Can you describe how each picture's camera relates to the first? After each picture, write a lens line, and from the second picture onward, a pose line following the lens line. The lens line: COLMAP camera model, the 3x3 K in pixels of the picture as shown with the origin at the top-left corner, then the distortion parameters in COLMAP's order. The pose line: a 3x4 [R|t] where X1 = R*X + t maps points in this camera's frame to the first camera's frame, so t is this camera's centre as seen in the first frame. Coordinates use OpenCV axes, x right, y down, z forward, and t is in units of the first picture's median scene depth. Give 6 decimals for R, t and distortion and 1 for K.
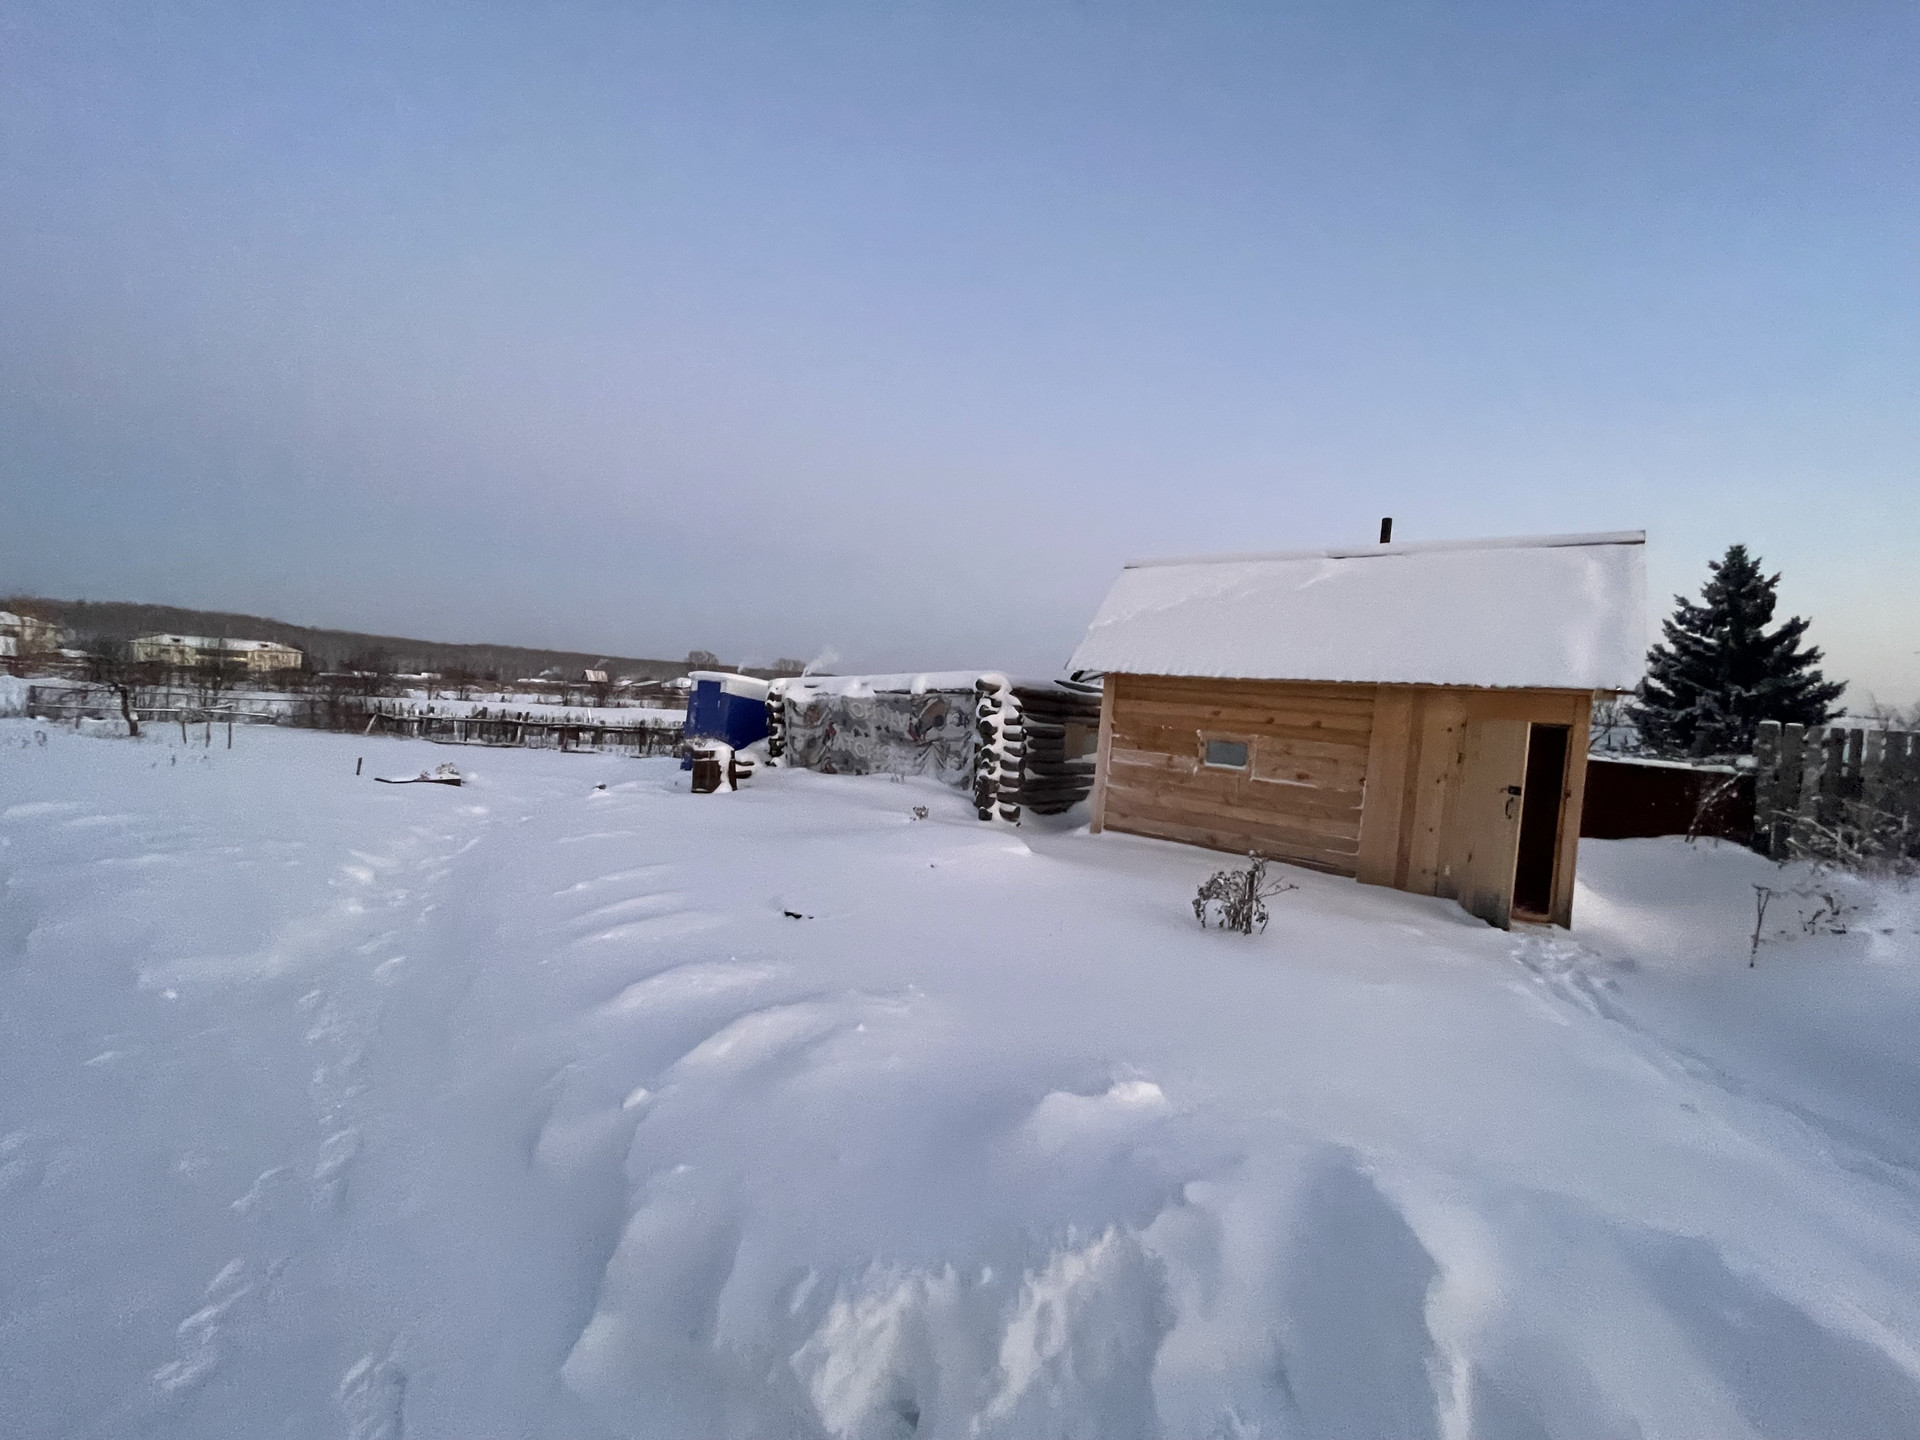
lens RADIAL K [[779.9, 0, 955.0], [0, 779.9, 714.2], [0, 0, 1]] dist [0.002665, 0.000141]
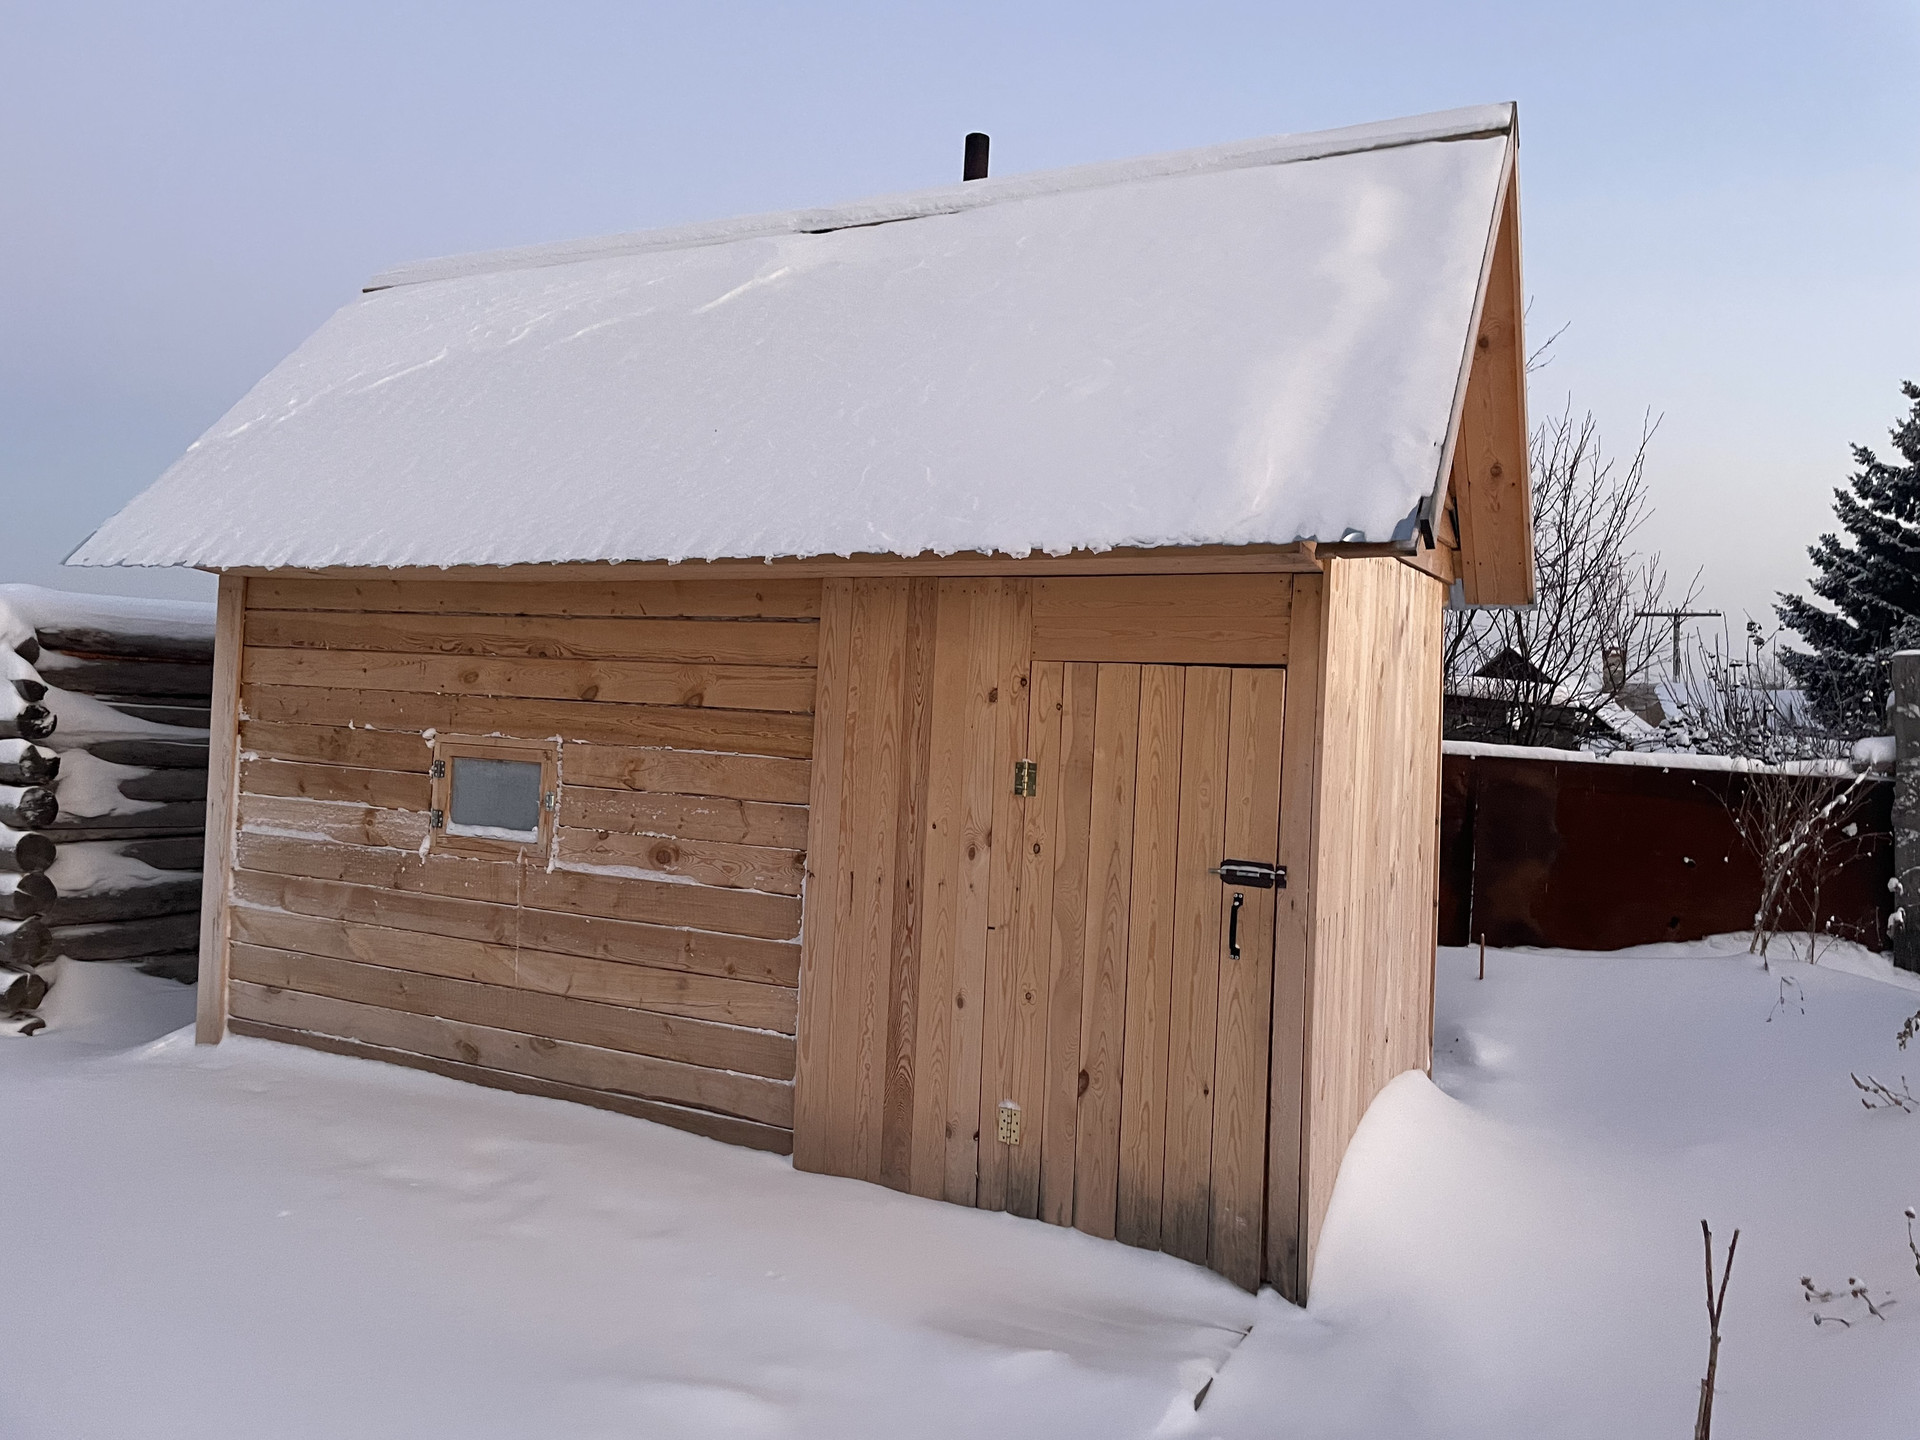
lens RADIAL K [[1434.5, 0, 956.4], [0, 1434.5, 700.0], [0, 0, 1]] dist [0.097668, -0.131069]
pose [[0.985268, -0.039971, 0.166283, 0.340753], [0.041393, 0.999130, -0.005097, 0.015871], [-0.165935, 0.011905, 0.986065, 0.265224]]
